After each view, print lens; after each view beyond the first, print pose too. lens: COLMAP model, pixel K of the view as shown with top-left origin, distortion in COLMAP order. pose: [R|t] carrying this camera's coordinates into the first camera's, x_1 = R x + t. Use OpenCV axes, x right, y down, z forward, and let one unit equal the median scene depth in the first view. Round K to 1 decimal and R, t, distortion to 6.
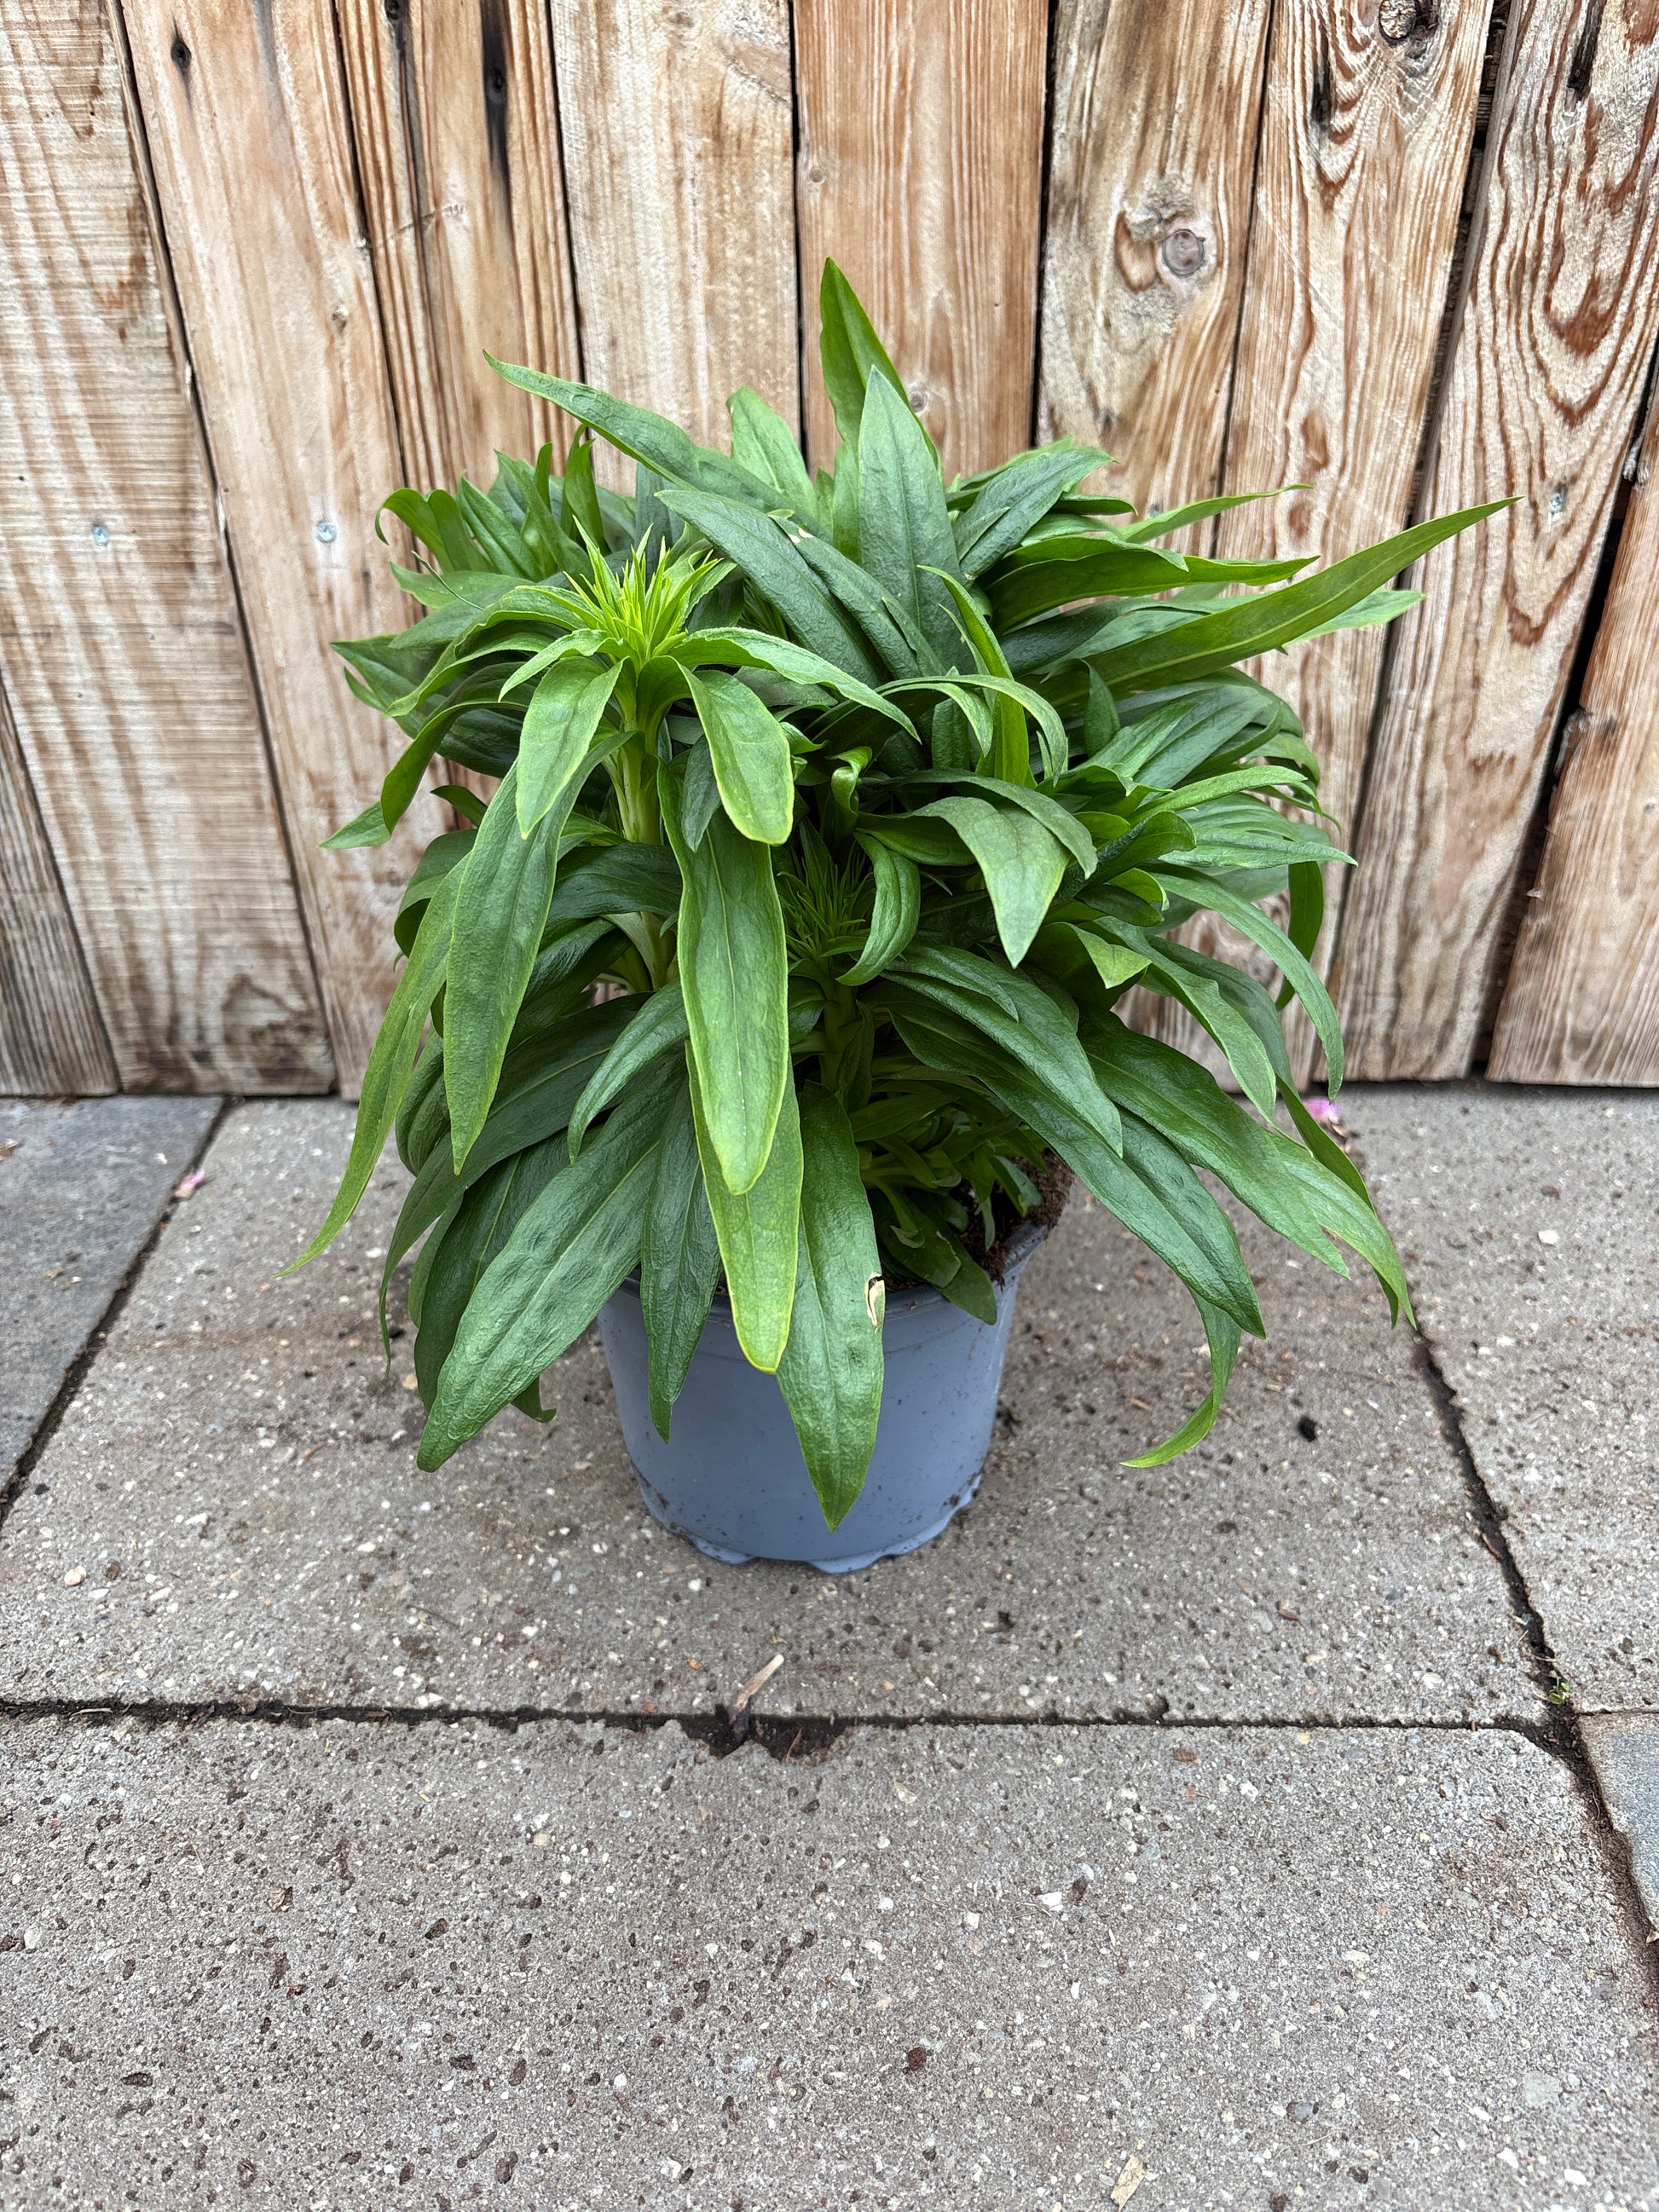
lens RADIAL K [[1750.5, 0, 828.6], [0, 1750.5, 1119.6], [0, 0, 1]] dist [0.020251, -0.046366]
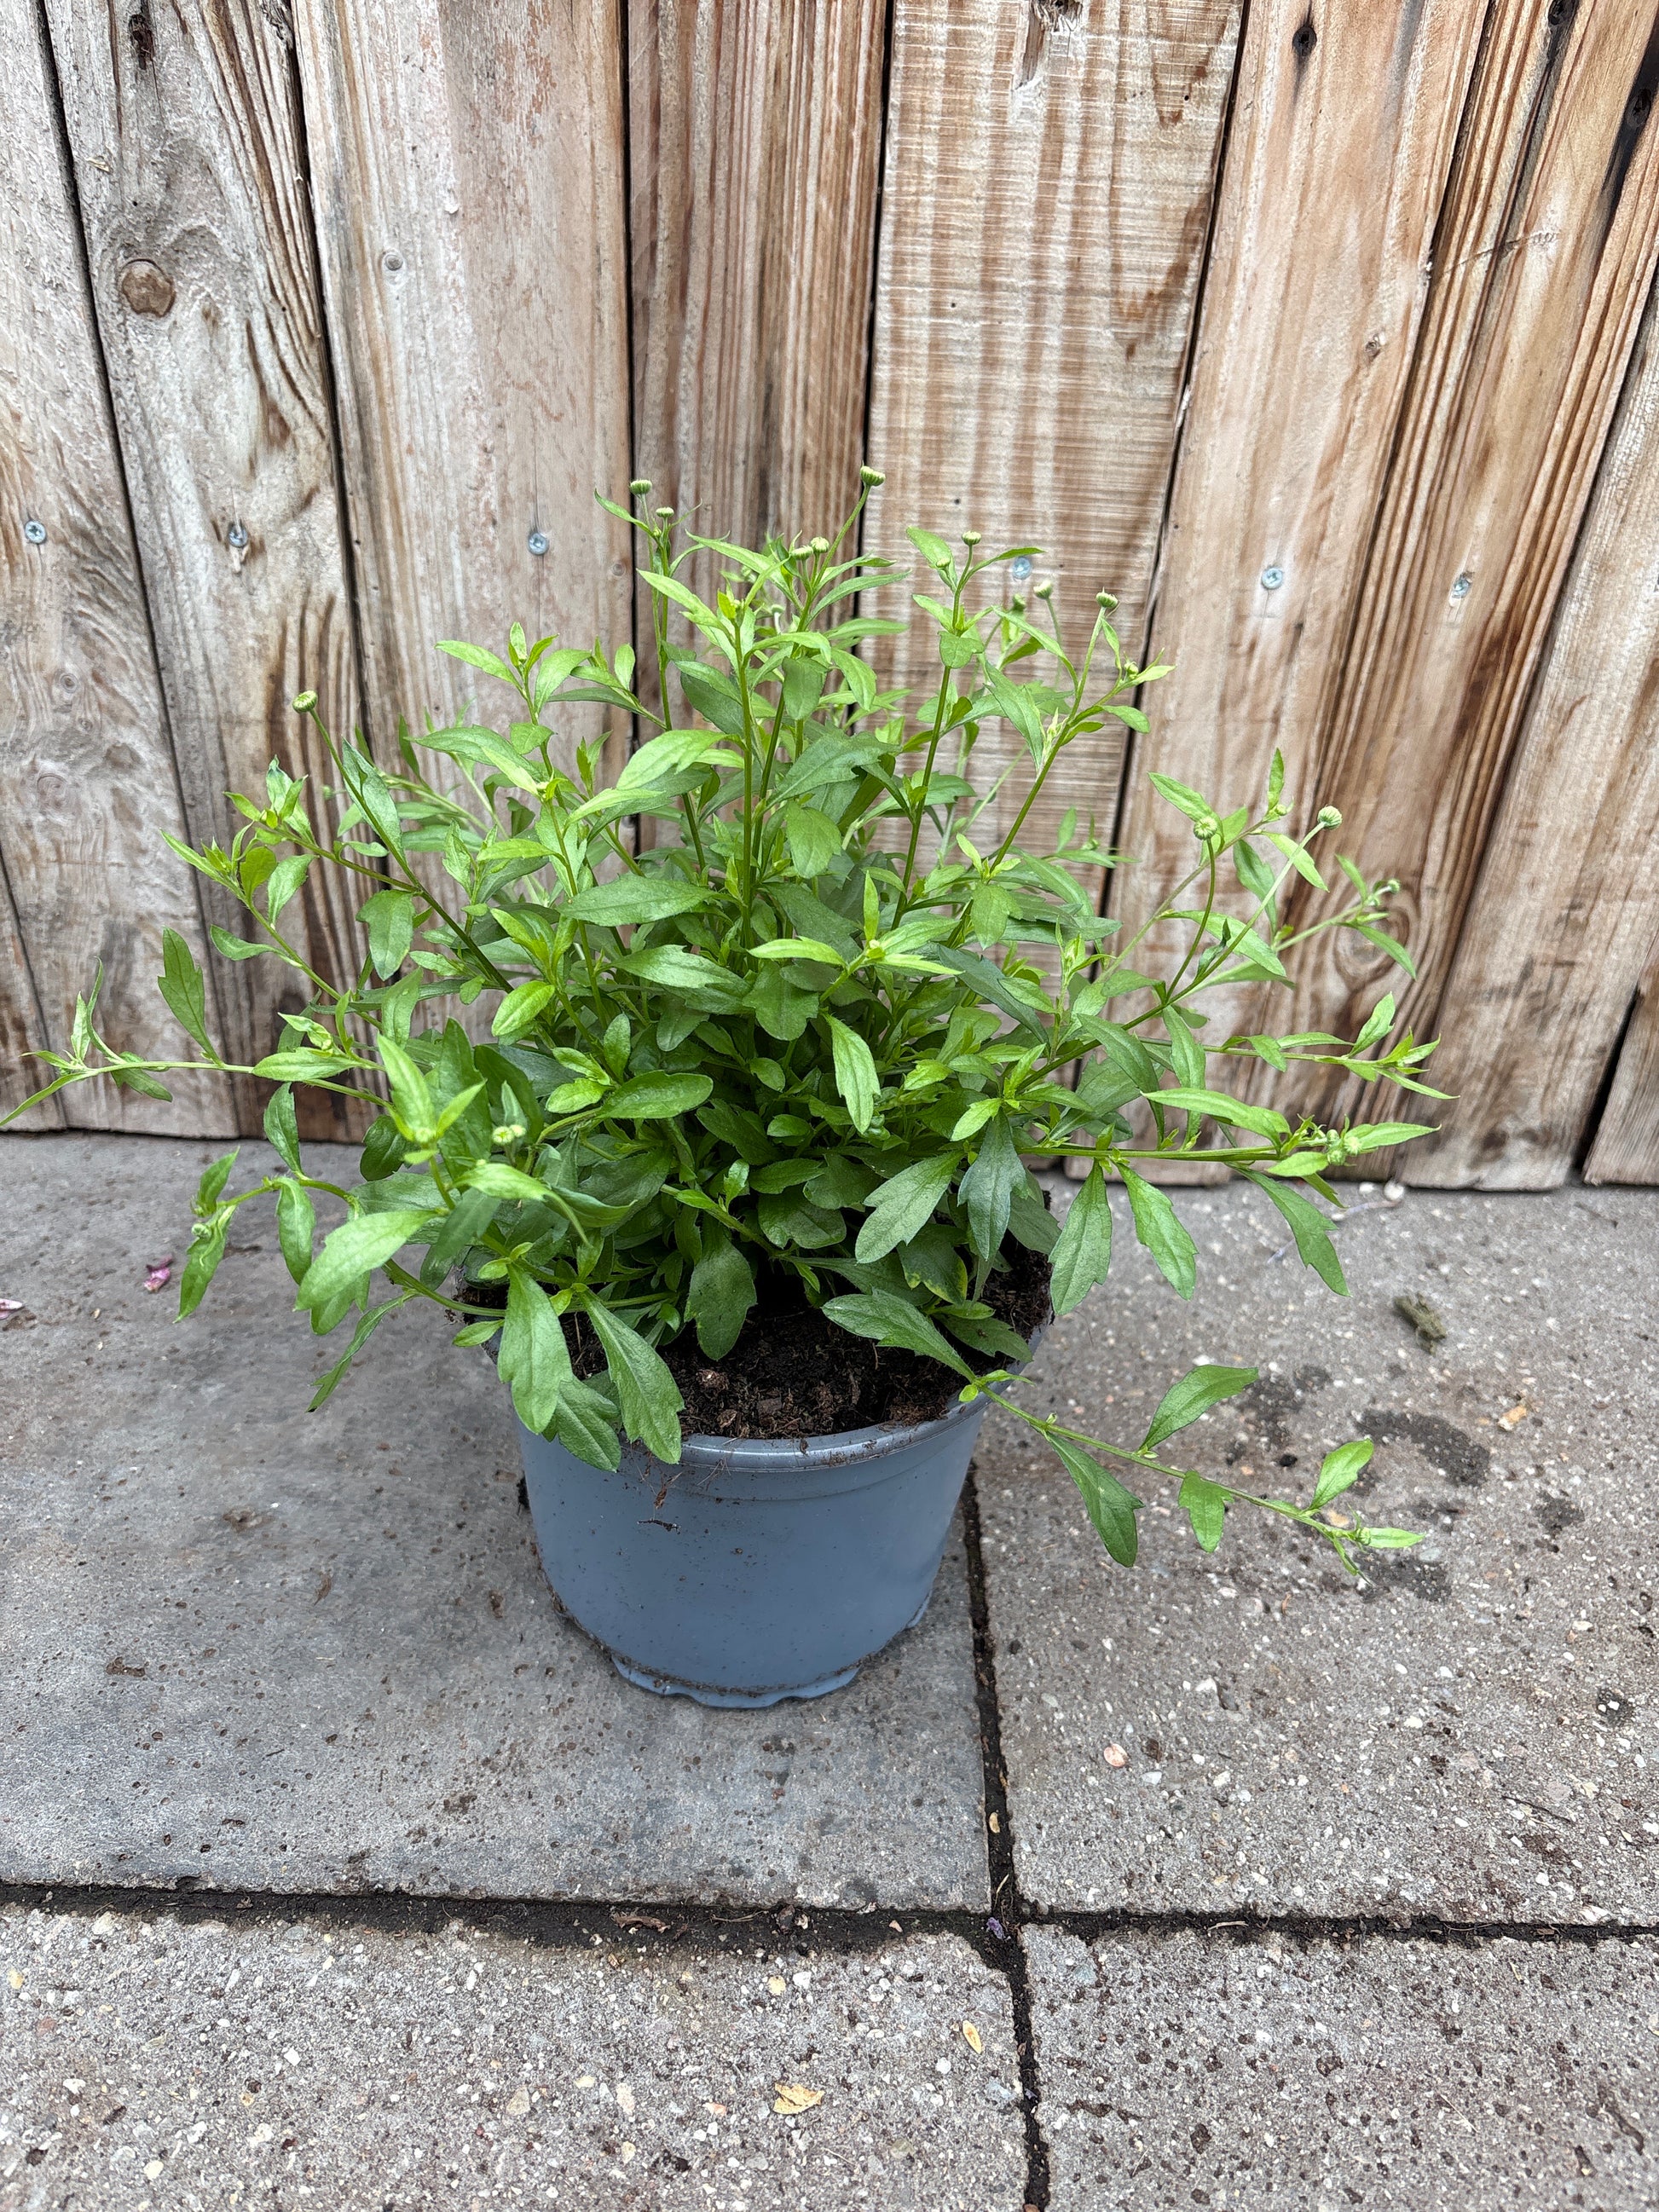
lens RADIAL K [[1750.5, 0, 828.6], [0, 1750.5, 1119.6], [0, 0, 1]] dist [0.020251, -0.046366]
pose [[0.997276, 0.030186, 0.067299, -0.638917], [-0.034321, 0.997538, 0.061153, -0.119070], [-0.065287, -0.063296, 0.995857, 0.116960]]
